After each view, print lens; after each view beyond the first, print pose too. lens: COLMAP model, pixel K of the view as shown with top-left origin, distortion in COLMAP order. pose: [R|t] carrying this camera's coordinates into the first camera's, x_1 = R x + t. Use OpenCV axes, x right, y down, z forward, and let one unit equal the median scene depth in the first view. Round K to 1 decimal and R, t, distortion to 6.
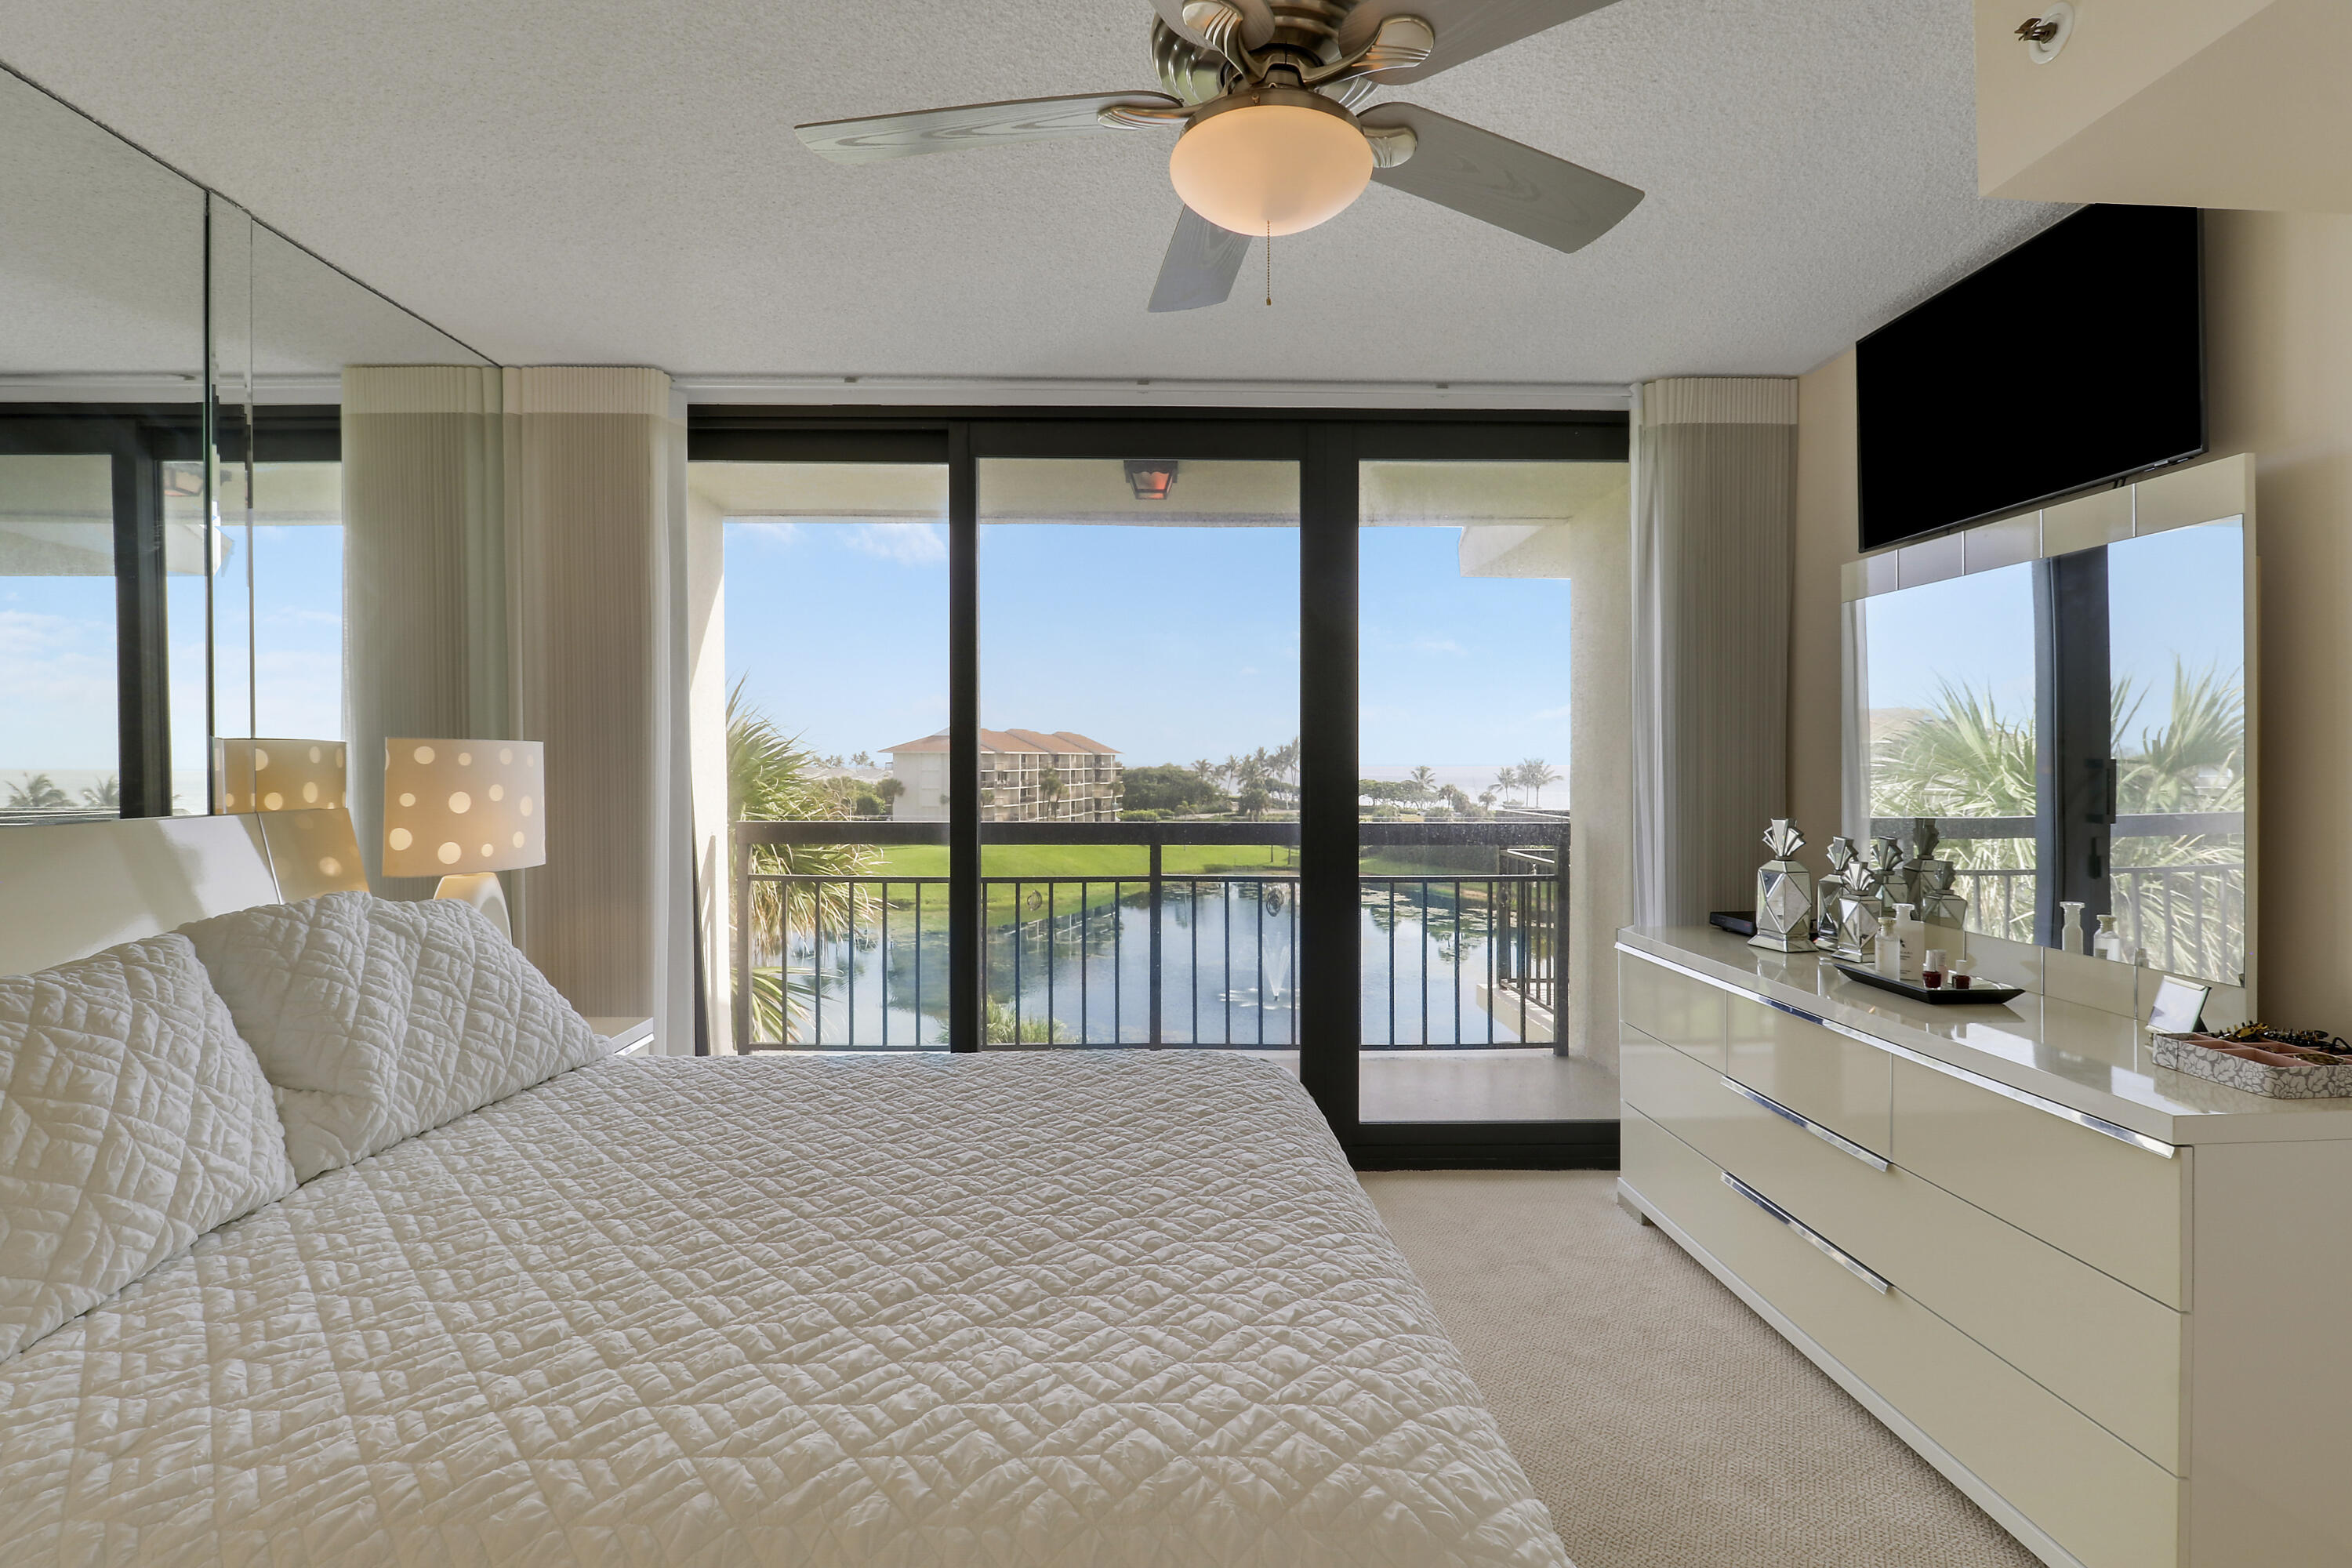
lens RADIAL K [[1102.4, 0, 1175.5], [0, 1102.4, 816.5], [0, 0, 1]] dist [-0.002616, -0.007030]
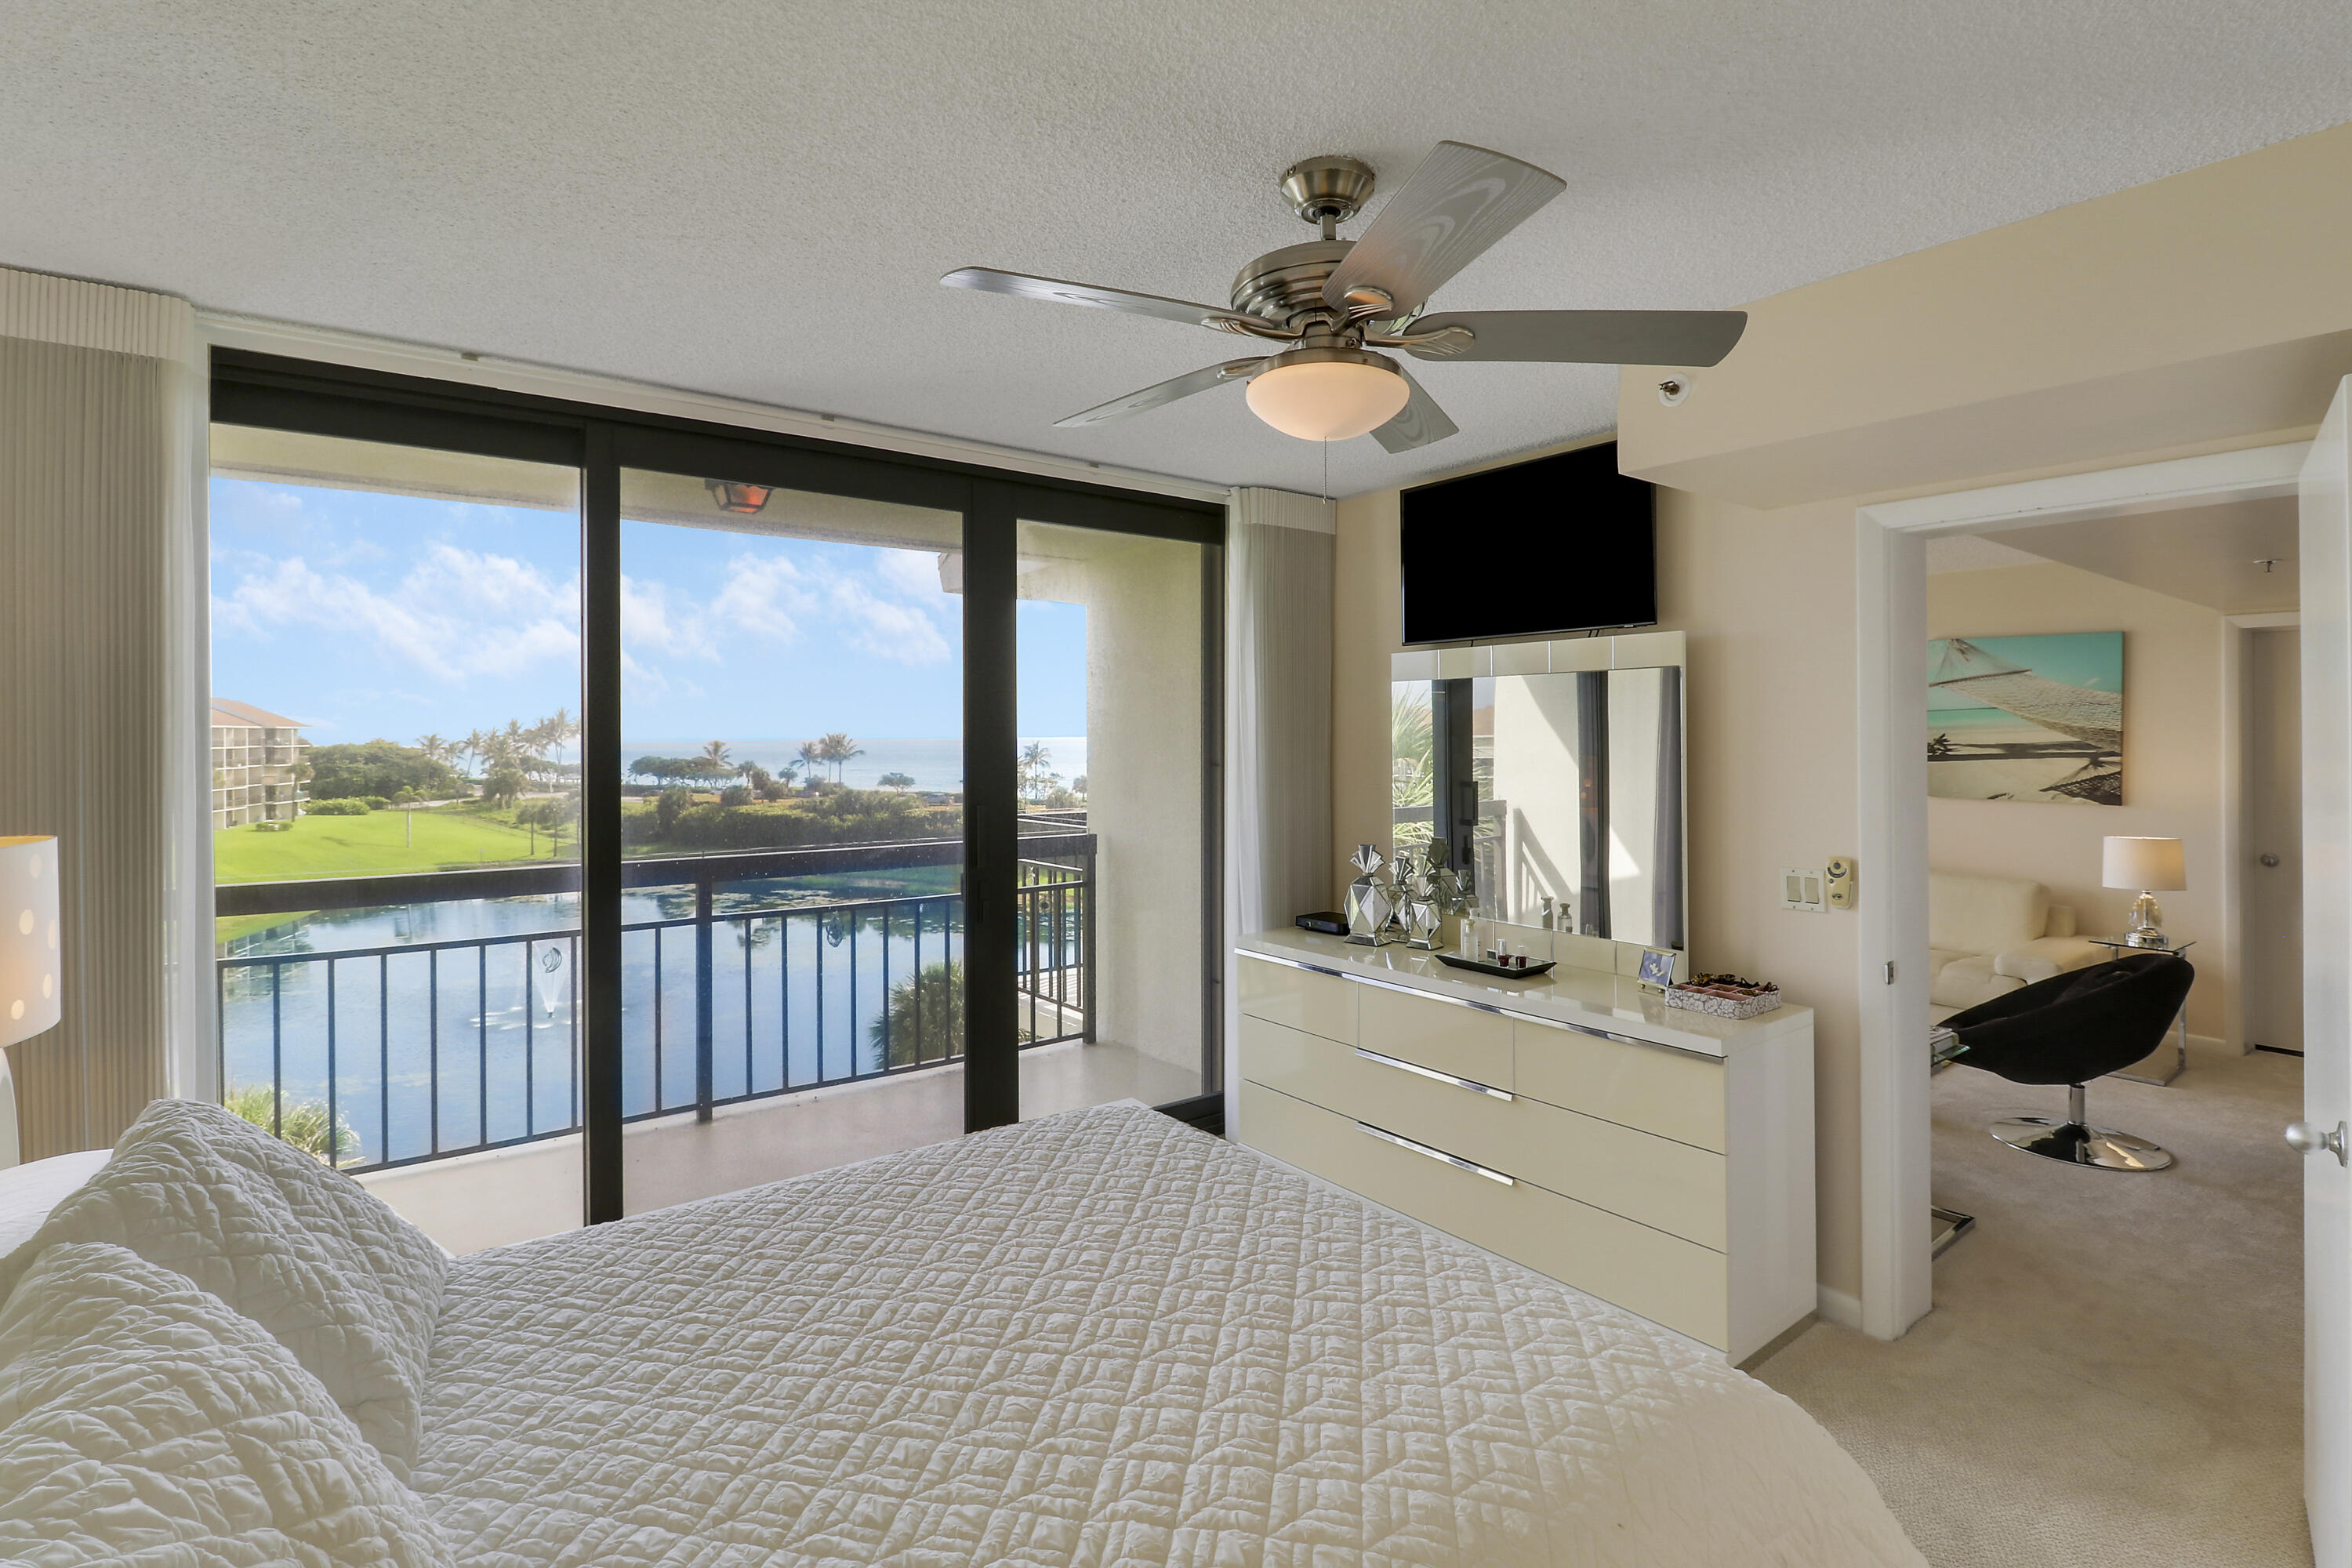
lens RADIAL K [[1121.0, 0, 1191.4], [0, 1121.0, 784.2], [0, 0, 1]] dist [-0.000594, -0.008411]
pose [[0.809817, -0.024563, 0.586168, -0.336896], [0.028128, 0.999600, 0.003028, -0.067146], [-0.586008, 0.014036, 0.810184, 0.030622]]
